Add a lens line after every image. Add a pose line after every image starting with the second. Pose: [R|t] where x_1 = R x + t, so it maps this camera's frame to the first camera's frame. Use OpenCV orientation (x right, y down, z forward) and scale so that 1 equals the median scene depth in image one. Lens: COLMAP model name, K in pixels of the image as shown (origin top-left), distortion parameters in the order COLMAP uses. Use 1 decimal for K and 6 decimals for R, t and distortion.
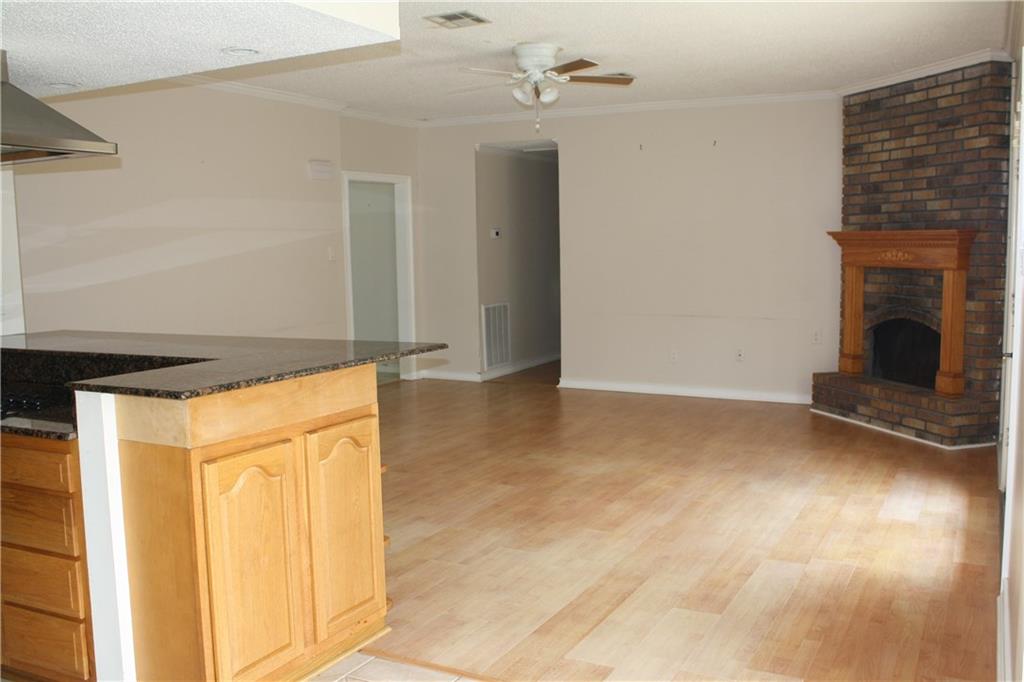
lens RADIAL K [[908.3, 0, 512.6], [0, 908.3, 325.8], [0, 0, 1]] dist [-0.076192, 0.011331]
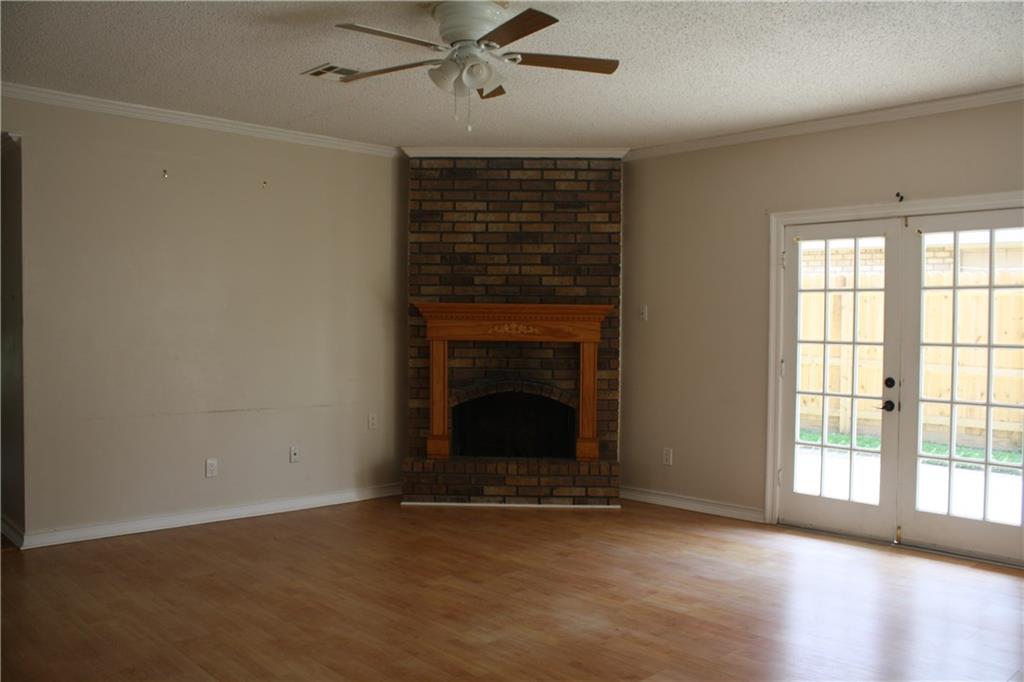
lens RADIAL K [[860.9, 0, 512.0], [0, 860.9, 341.0], [0, 0, 1]] dist [-0.178220, 0.168983]
pose [[0.325118, -0.006642, 0.945650, -0.489320], [0.070571, 0.997357, -0.017257, -0.050157], [-0.943037, 0.072346, 0.324727, 0.712888]]
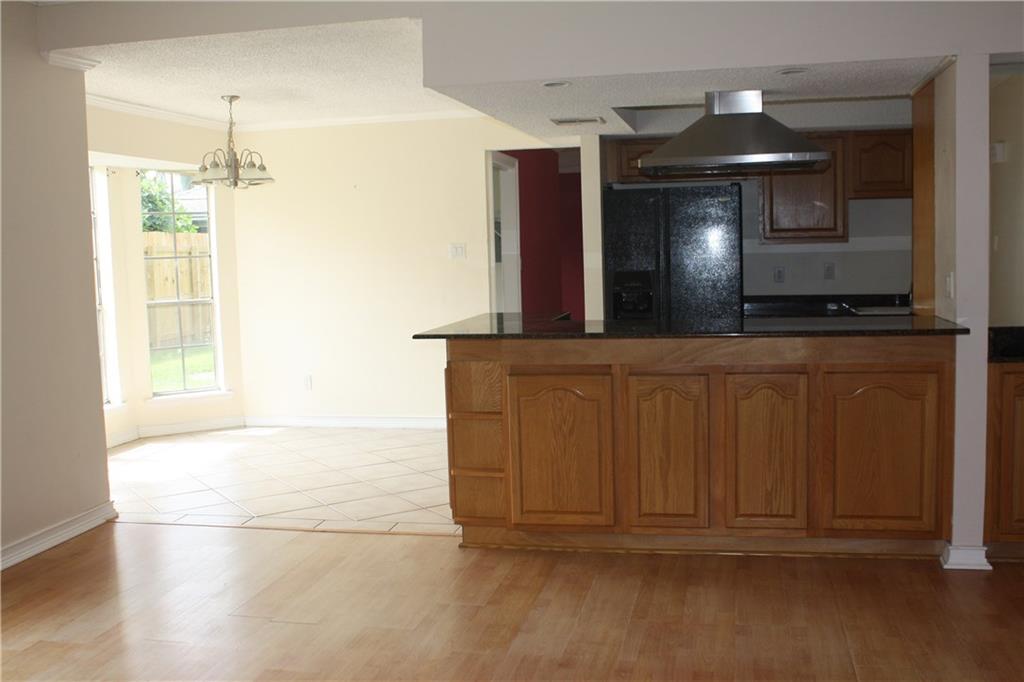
lens RADIAL K [[1046.3, 0, 512.0], [0, 1046.3, 341.0], [0, 0, 1]] dist [-0.172160, 0.356183]
pose [[-0.961722, 0.073648, -0.263946, 0.079284], [0.025179, 0.982882, 0.182506, -0.106556], [0.272869, 0.168874, -0.947114, 1.180292]]
